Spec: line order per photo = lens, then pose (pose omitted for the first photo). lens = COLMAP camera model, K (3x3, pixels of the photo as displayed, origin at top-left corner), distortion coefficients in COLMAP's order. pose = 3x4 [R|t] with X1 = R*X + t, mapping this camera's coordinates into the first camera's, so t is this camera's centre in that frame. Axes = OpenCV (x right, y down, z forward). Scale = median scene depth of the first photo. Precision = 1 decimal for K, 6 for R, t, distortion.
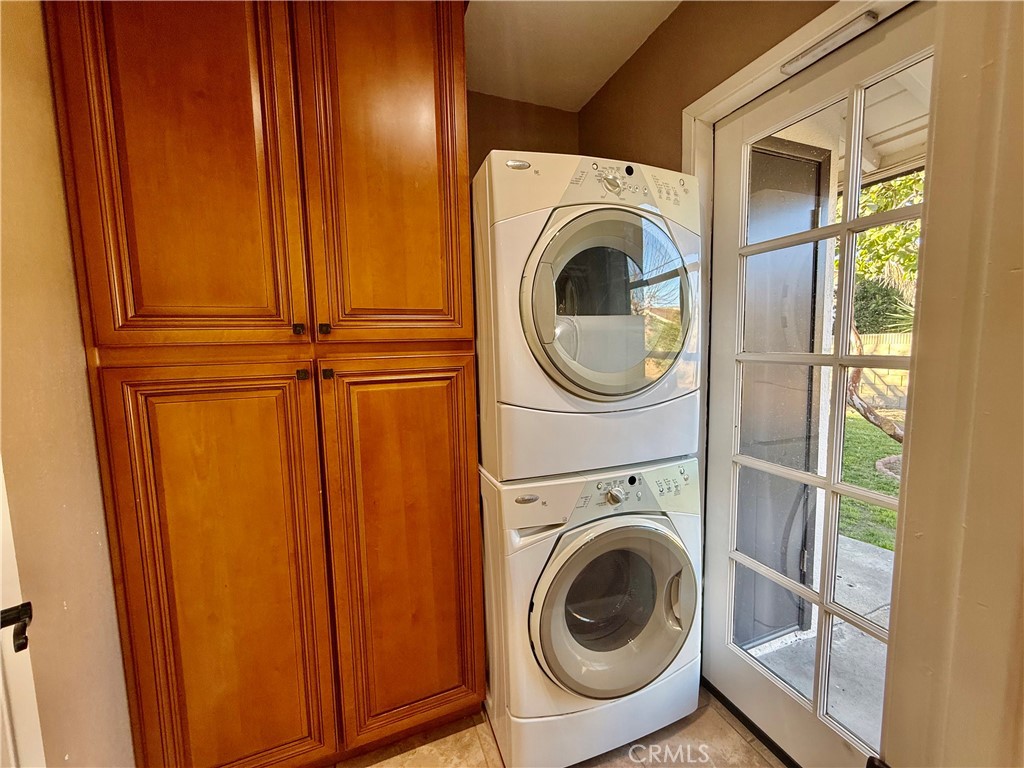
lens RADIAL K [[404.8, 0, 512.0], [0, 404.8, 384.0], [0, 0, 1]] dist [0.001270, 0.000035]
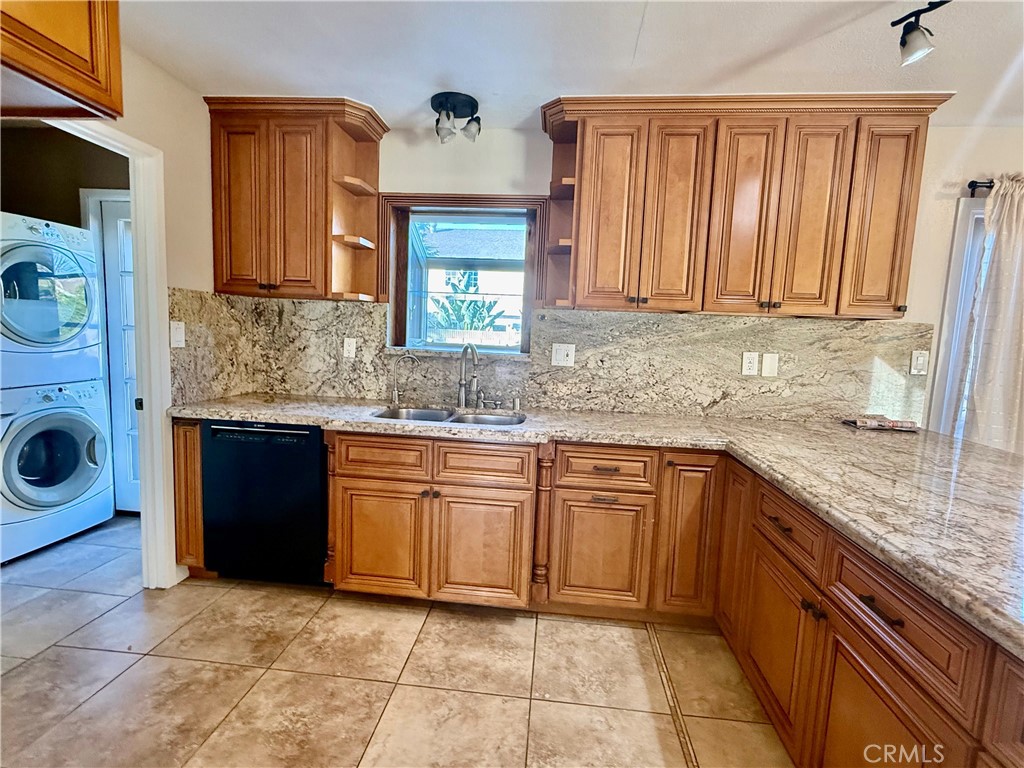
lens RADIAL K [[506.3, 0, 512.0], [0, 506.3, 384.0], [0, 0, 1]] dist [0.005123, 0.000799]
pose [[0.469544, -0.052992, 0.881317, -0.764460], [0.038570, 0.998475, 0.039488, 0.196242], [-0.882066, 0.015452, 0.470872, -1.875508]]
